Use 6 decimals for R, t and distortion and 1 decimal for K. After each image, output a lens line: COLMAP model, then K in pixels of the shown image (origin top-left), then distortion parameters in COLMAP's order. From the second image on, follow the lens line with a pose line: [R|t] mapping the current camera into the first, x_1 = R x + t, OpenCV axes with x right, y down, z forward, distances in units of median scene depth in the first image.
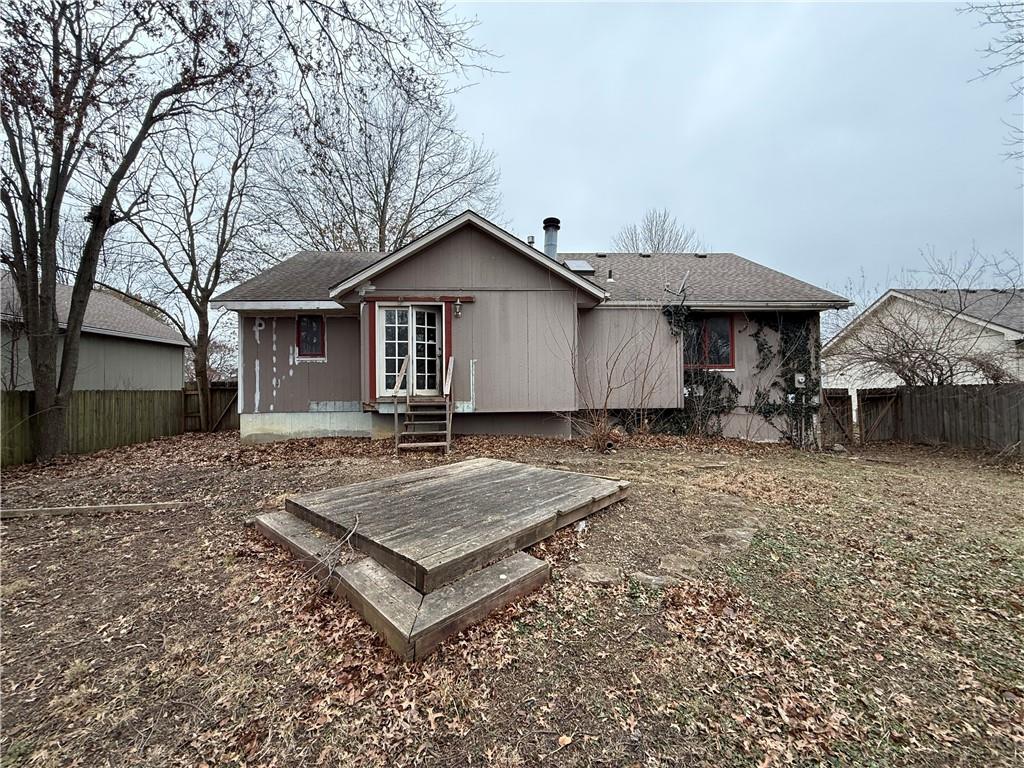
lens RADIAL K [[407.9, 0, 508.2], [0, 407.9, 386.1], [0, 0, 1]] dist [-0.001719, 0.000176]
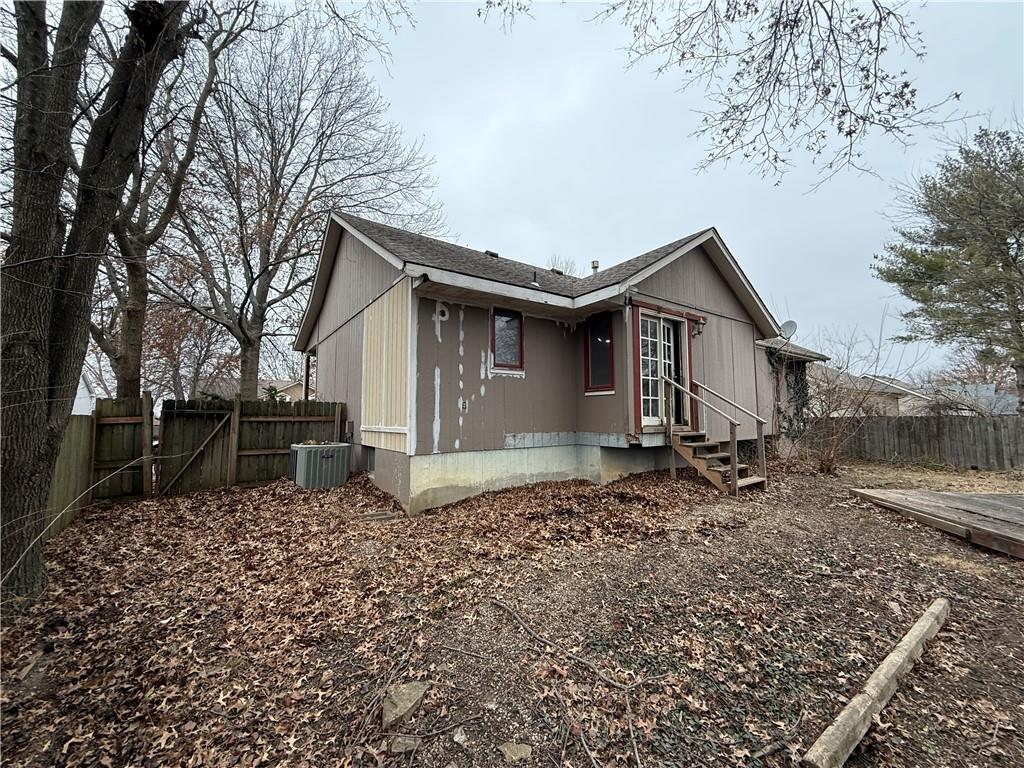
lens RADIAL K [[407.9, 0, 510.9], [0, 407.9, 382.5], [0, 0, 1]] dist [-0.001719, 0.000176]
pose [[0.842273, 0.052414, 0.536496, -0.853889], [-0.008172, 0.996389, -0.084515, 0.010024], [-0.538988, 0.066800, 0.839660, 0.416758]]
